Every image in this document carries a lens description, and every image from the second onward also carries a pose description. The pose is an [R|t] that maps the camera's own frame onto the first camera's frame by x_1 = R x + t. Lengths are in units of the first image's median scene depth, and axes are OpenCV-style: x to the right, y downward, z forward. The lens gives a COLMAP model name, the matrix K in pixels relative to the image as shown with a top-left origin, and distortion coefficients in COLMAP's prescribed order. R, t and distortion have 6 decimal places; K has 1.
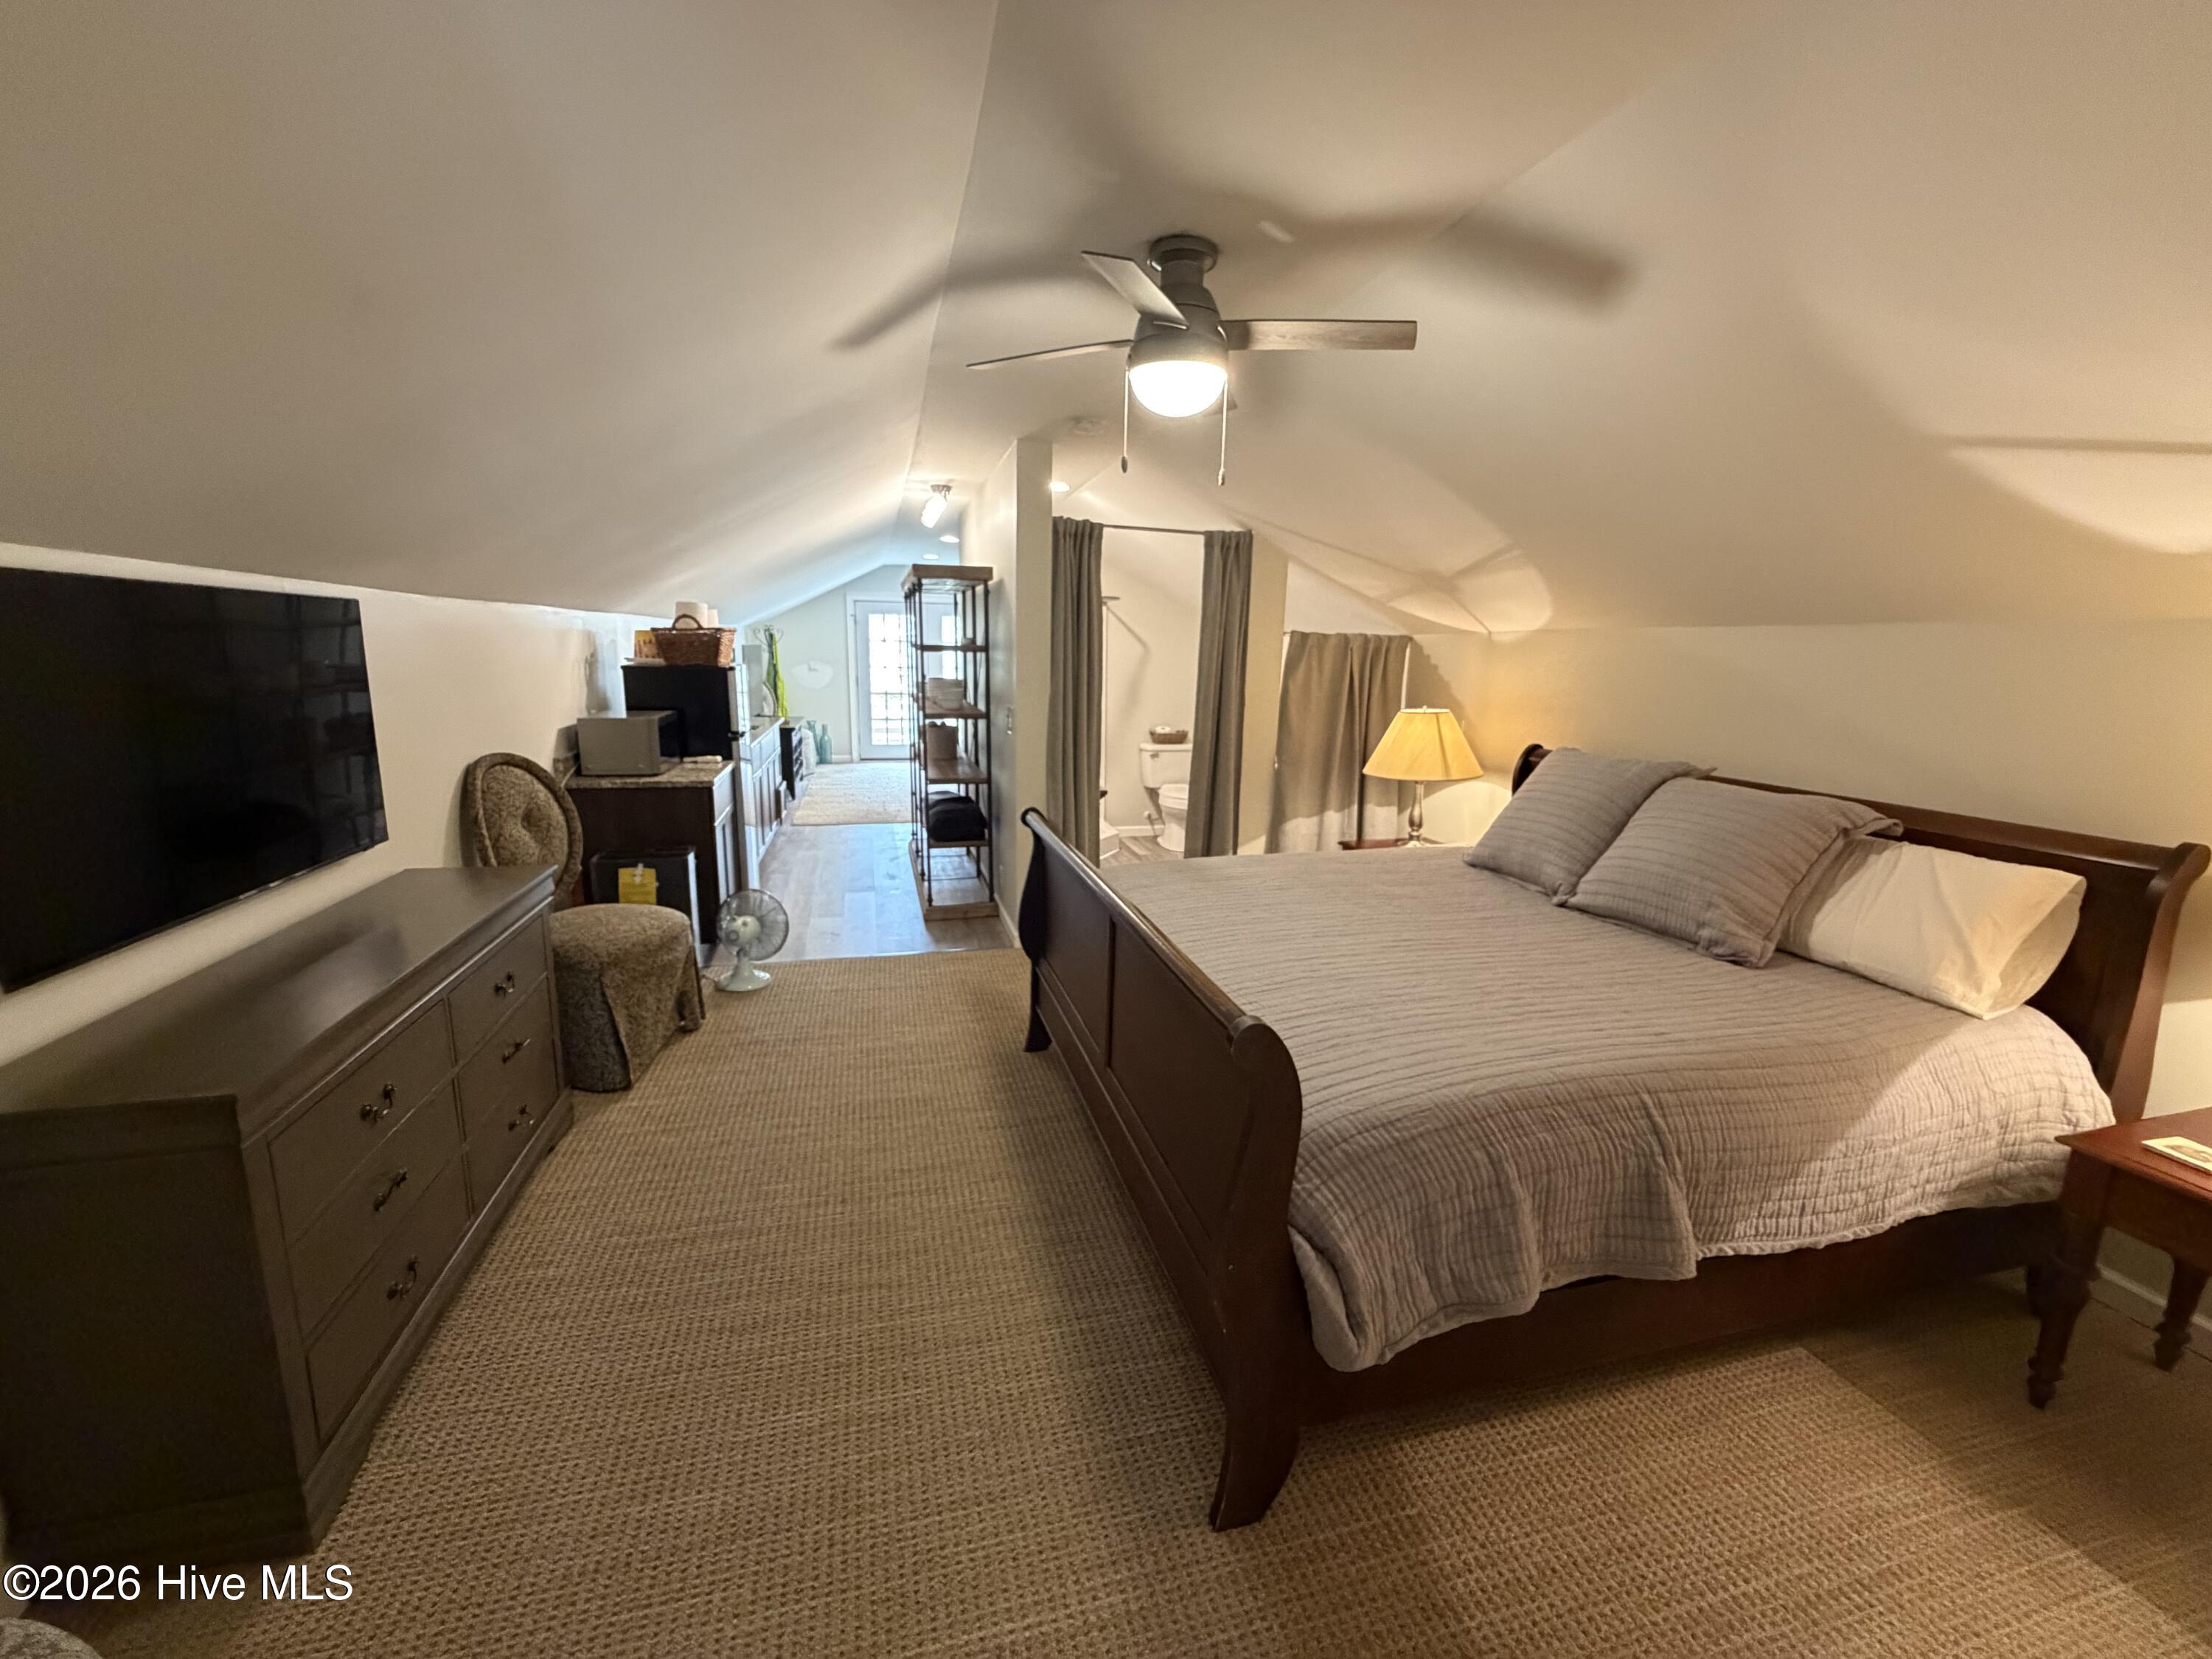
lens RADIAL K [[884.1, 0, 1100.3], [0, 884.1, 830.9], [0, 0, 1]] dist [-0.000264, -0.000888]
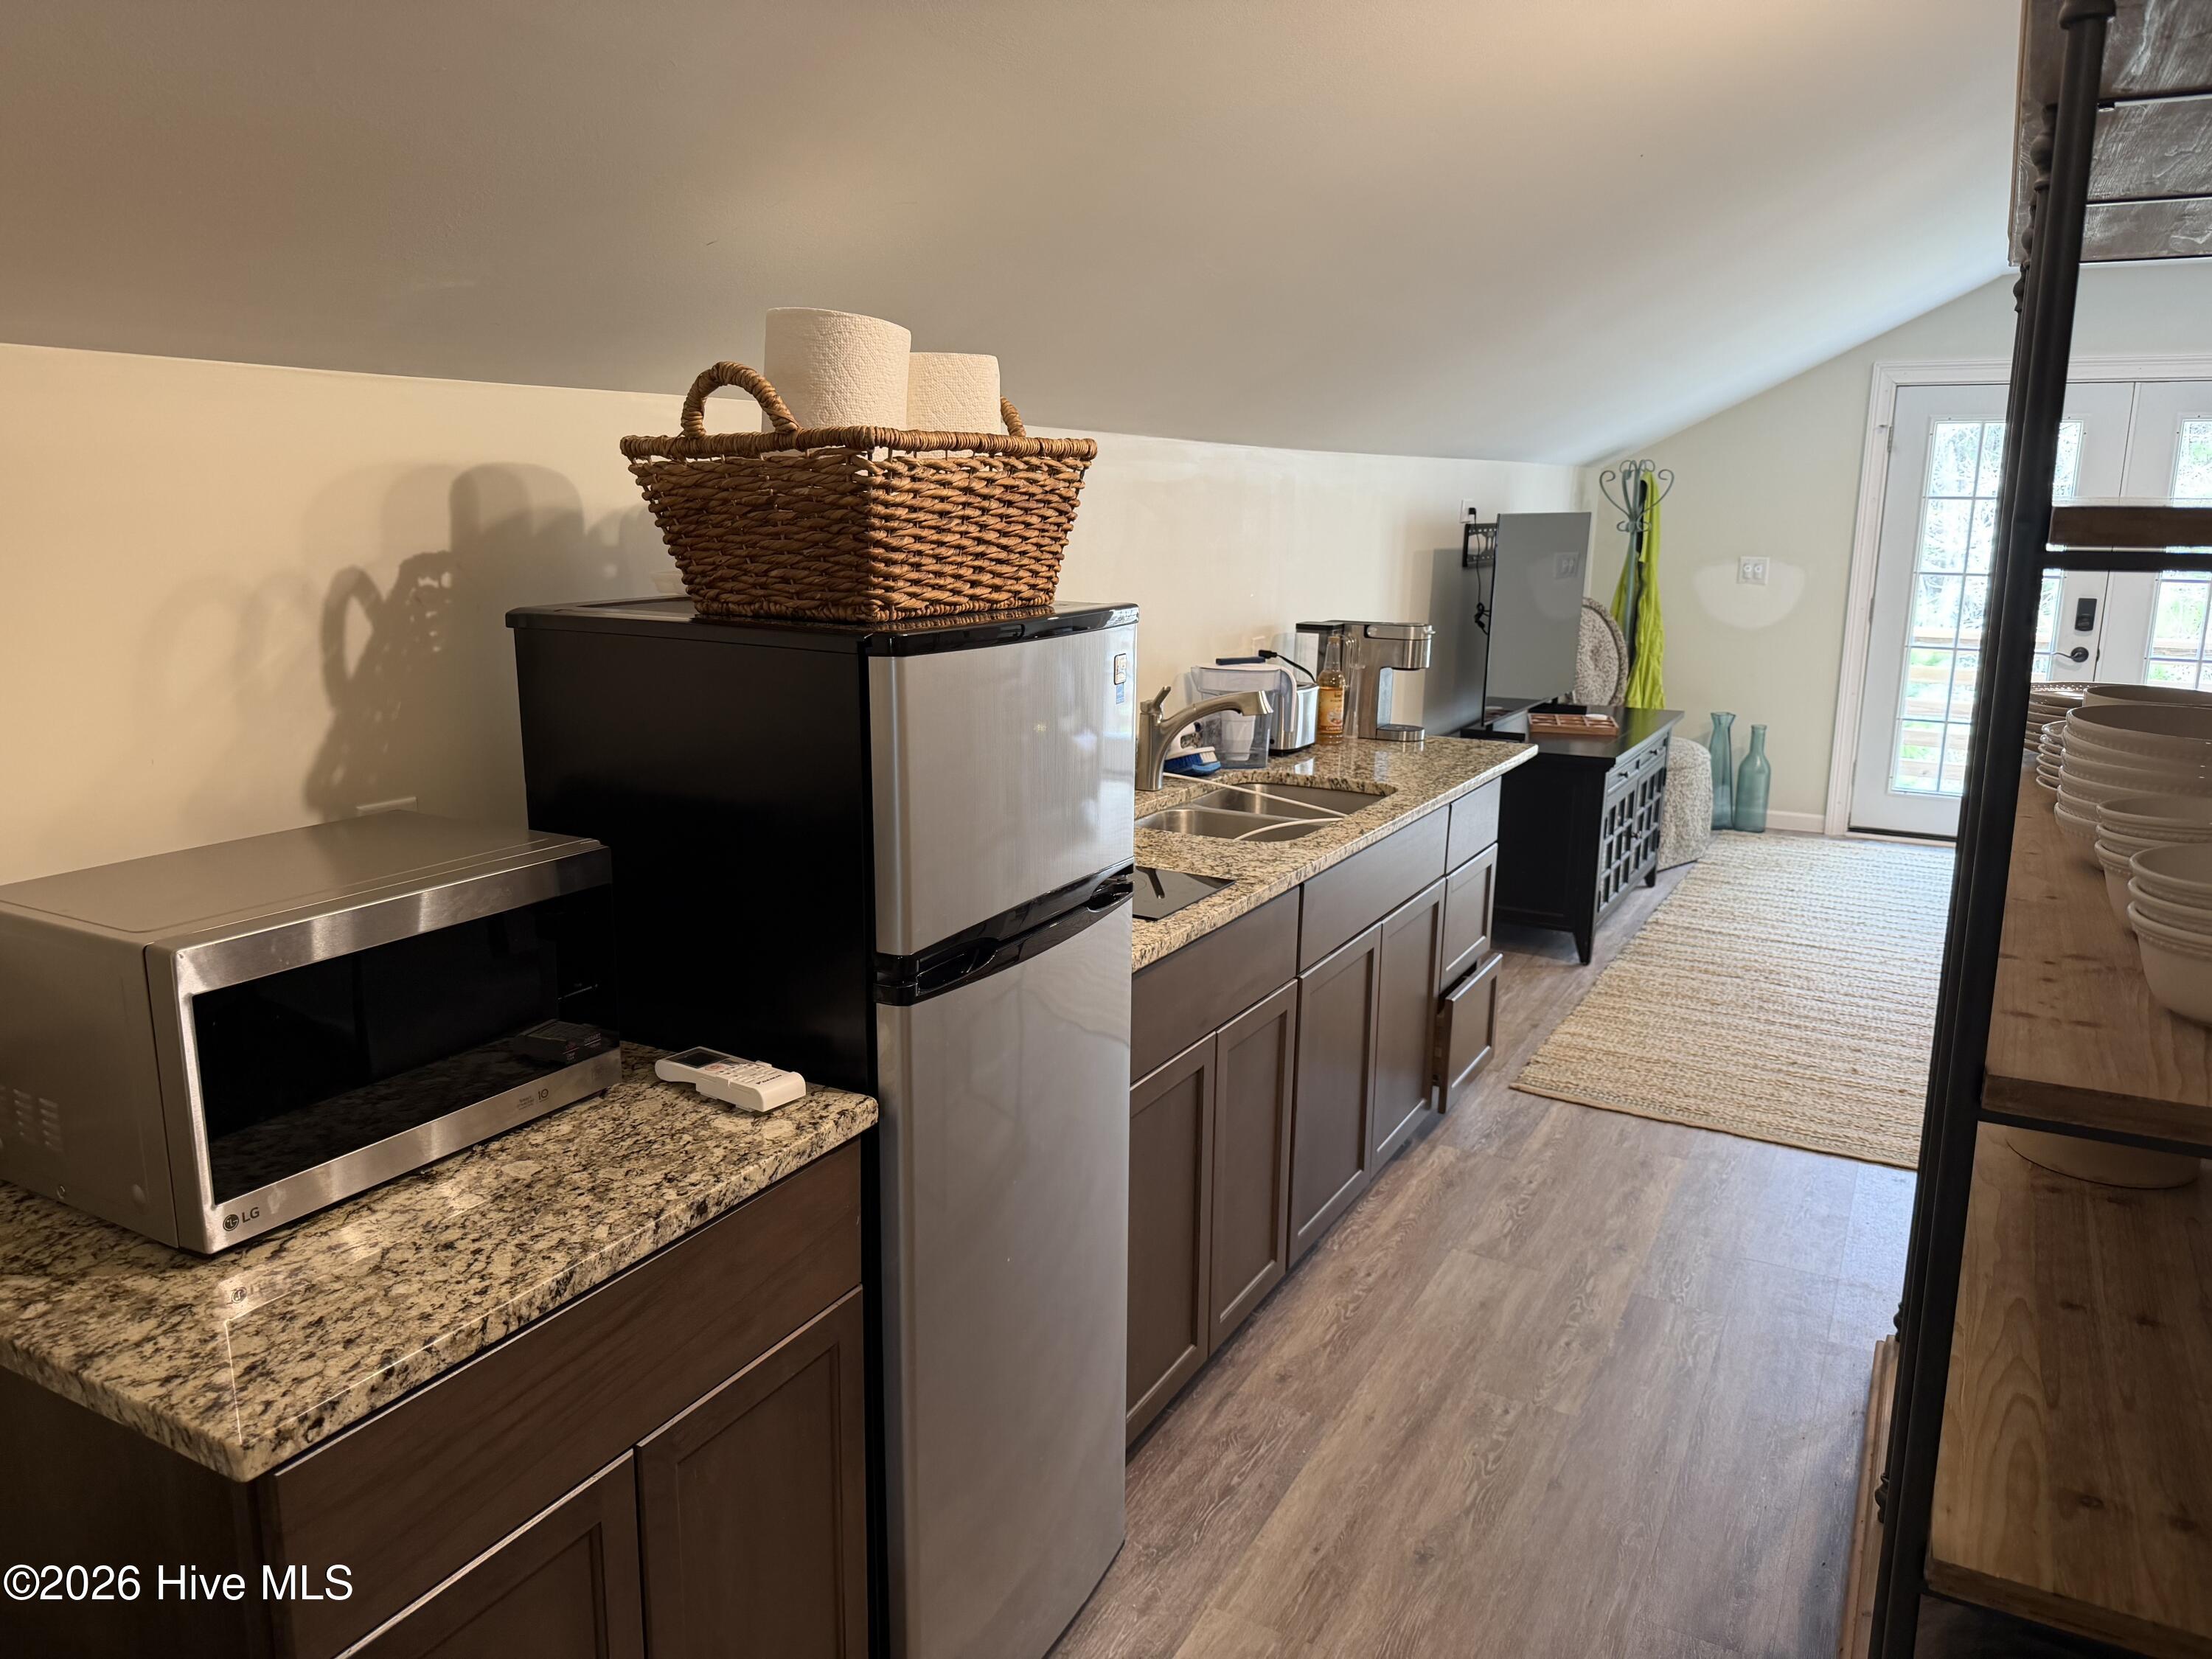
lens RADIAL K [[1541.5, 0, 1102.0], [0, 1541.5, 831.8], [0, 0, 1]] dist [0.058512, -0.110407]
pose [[0.724802, 0.129253, -0.676725, -0.146315], [-0.132103, 0.990092, 0.047617, -0.158629], [0.676174, 0.054885, 0.734695, 0.757742]]
